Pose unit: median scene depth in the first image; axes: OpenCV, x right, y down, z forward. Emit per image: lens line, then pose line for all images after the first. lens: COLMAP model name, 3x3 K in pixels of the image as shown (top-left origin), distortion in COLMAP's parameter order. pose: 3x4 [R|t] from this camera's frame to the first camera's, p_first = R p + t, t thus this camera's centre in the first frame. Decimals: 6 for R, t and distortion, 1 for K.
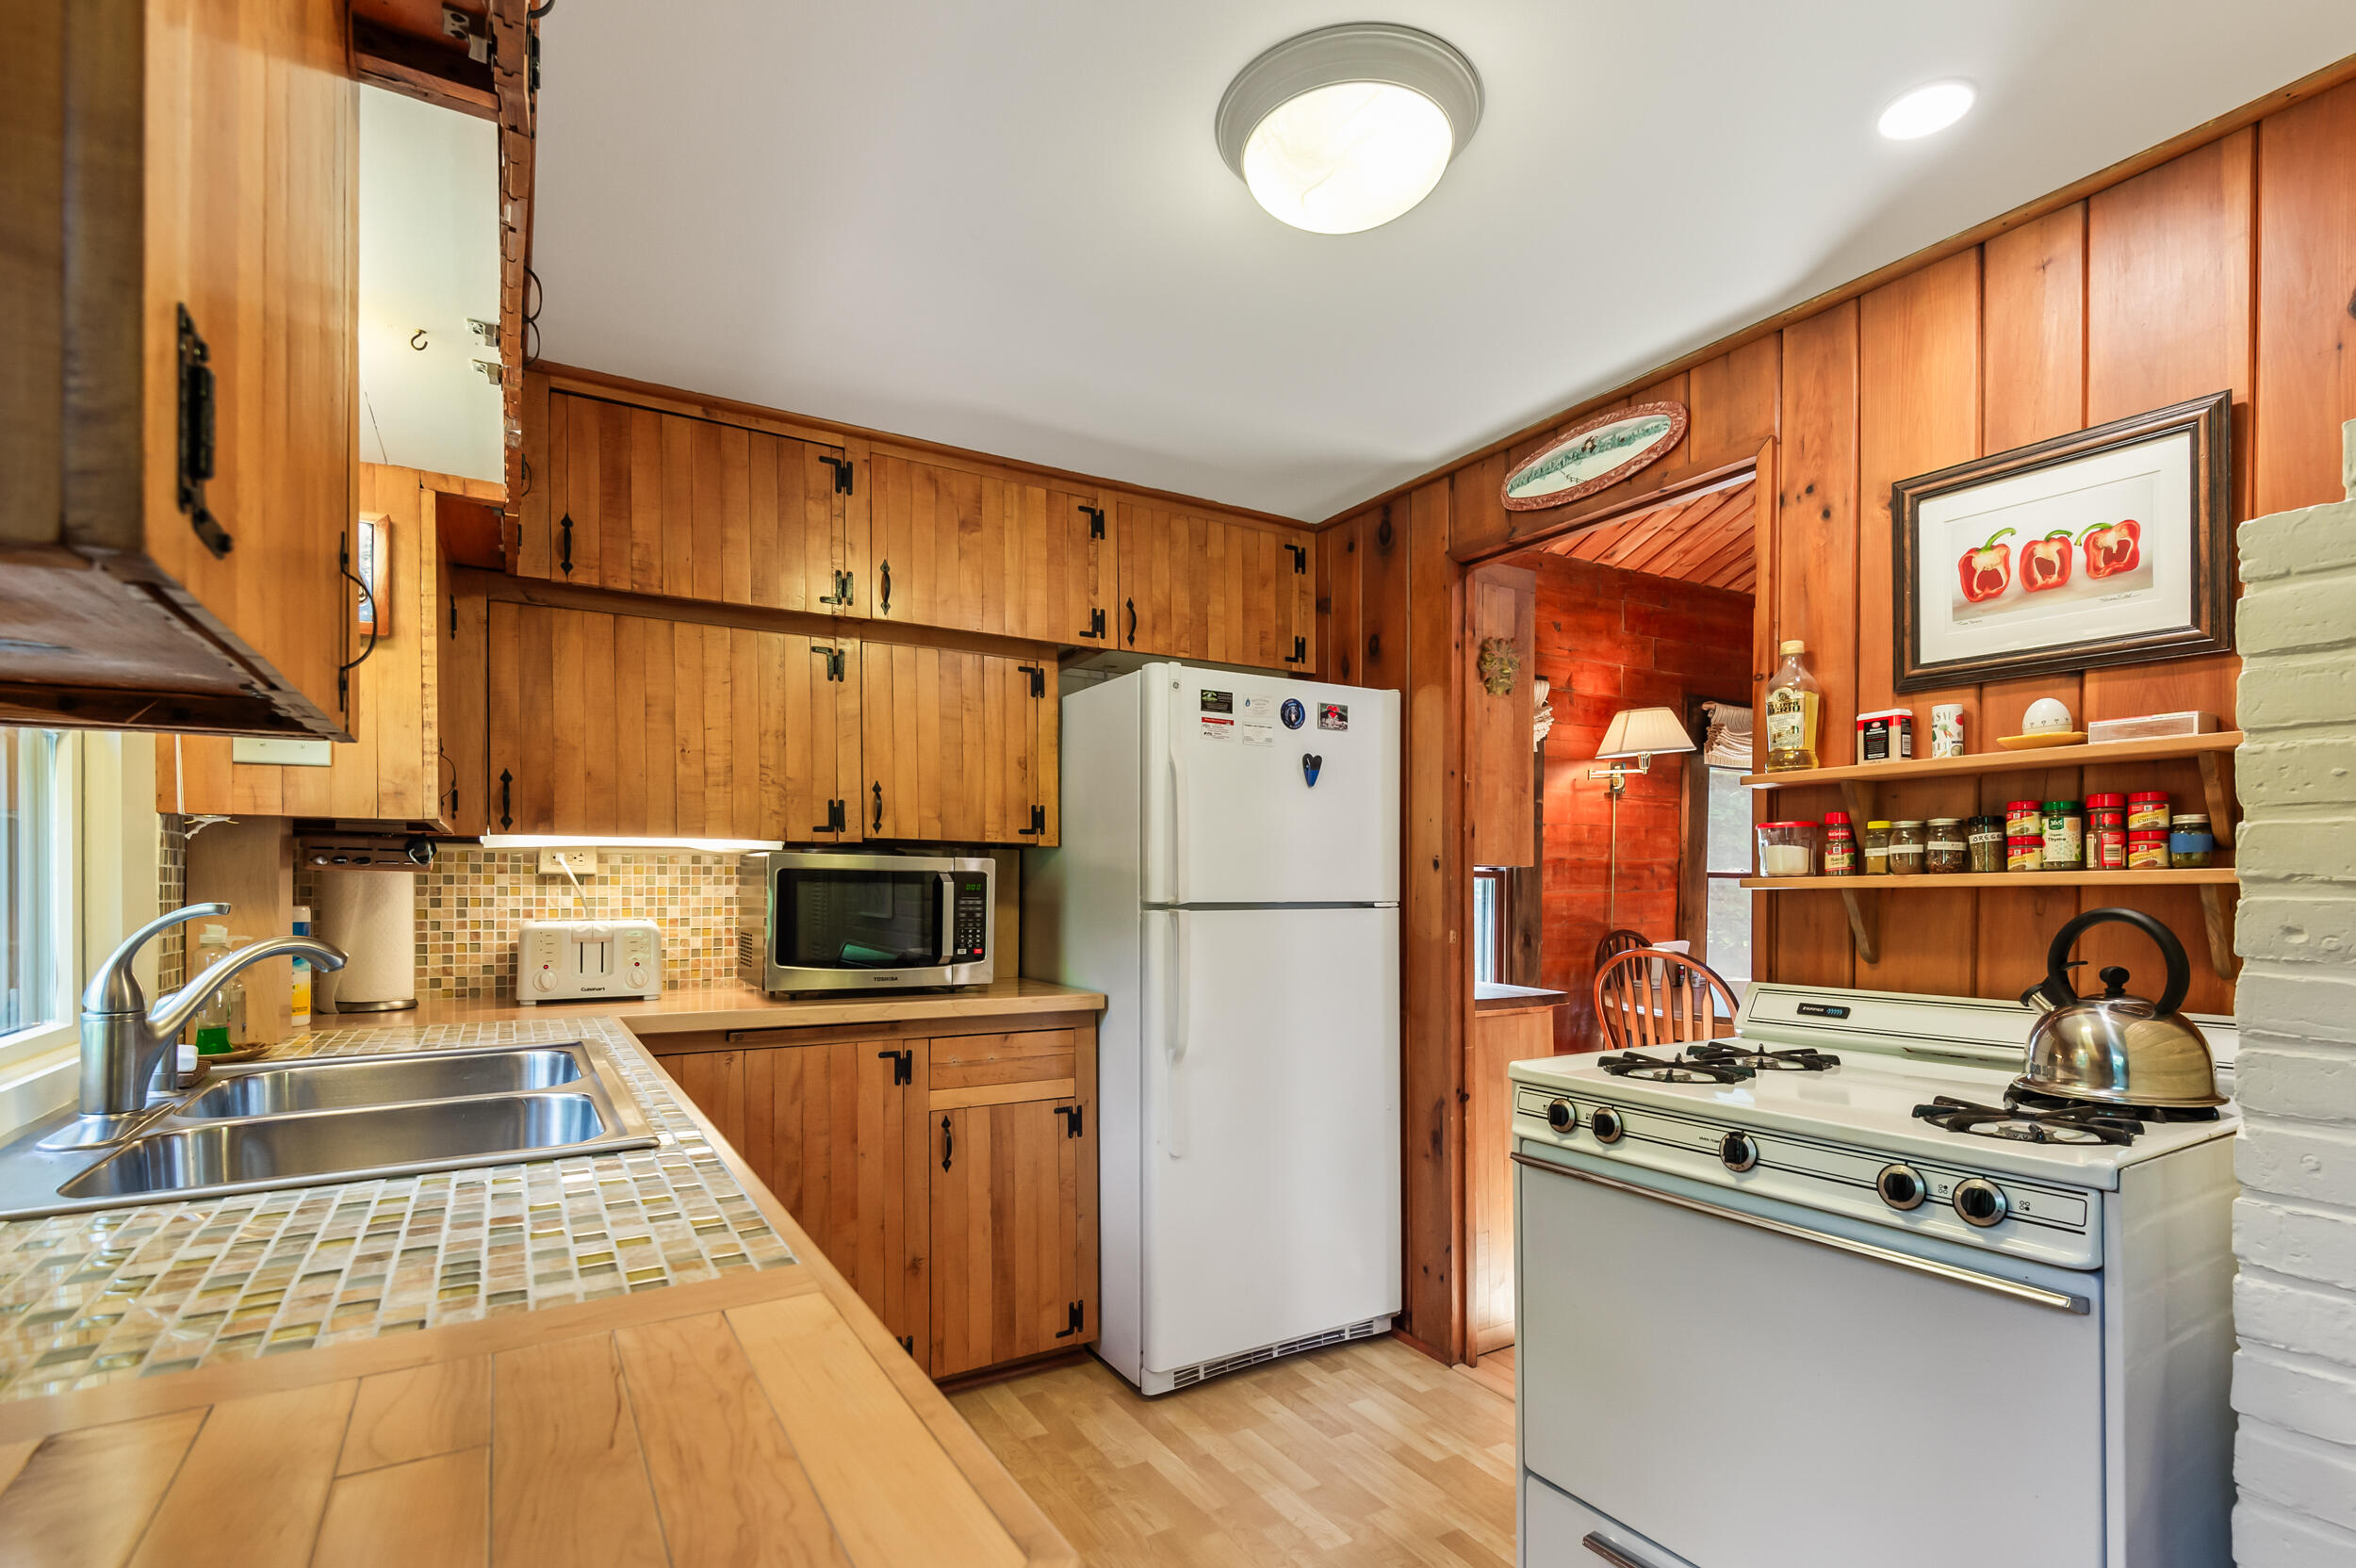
lens RADIAL K [[1083.5, 0, 1173.6], [0, 1083.5, 873.9], [0, 0, 1]] dist [-0.000281, -0.000216]
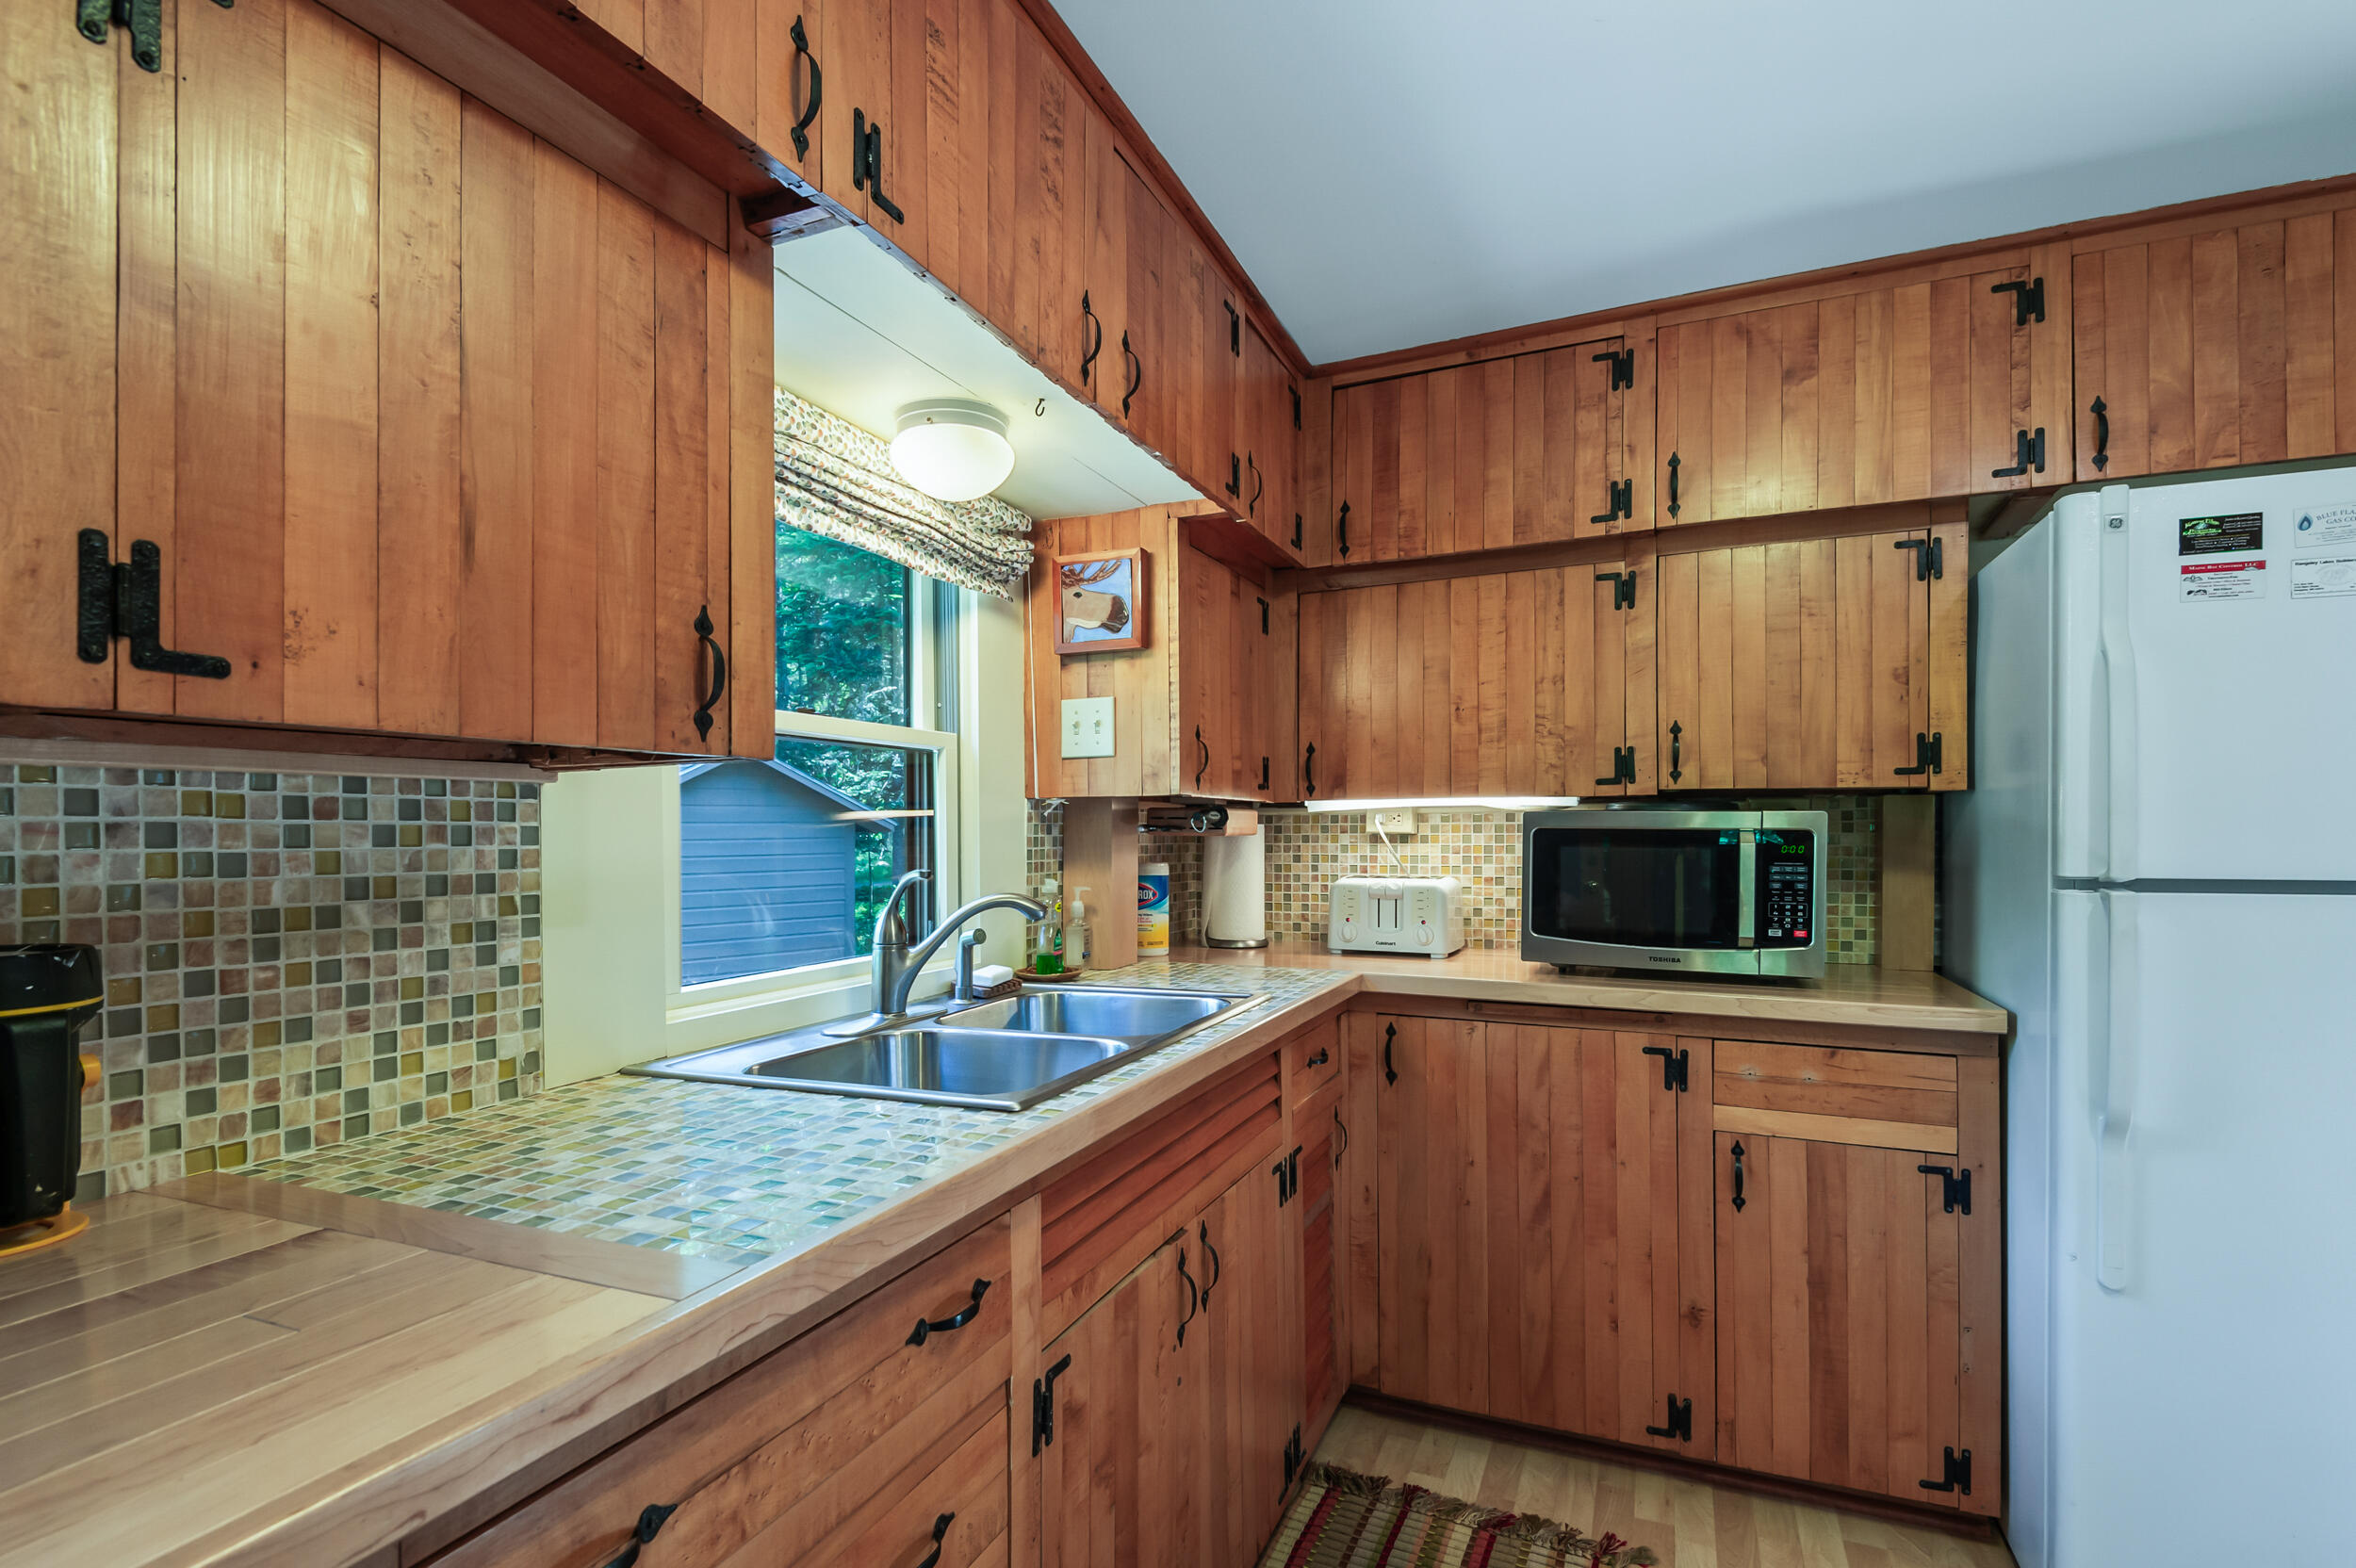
lens RADIAL K [[1074.8, 0, 1172.7], [0, 1074.8, 837.0], [0, 0, 1]] dist [0.003112, -0.015289]
pose [[0.567053, 0.001509, -0.823680, 0.194701], [0.015142, 0.999810, 0.012256, -0.012619], [0.823542, -0.019422, 0.566923, 0.218908]]
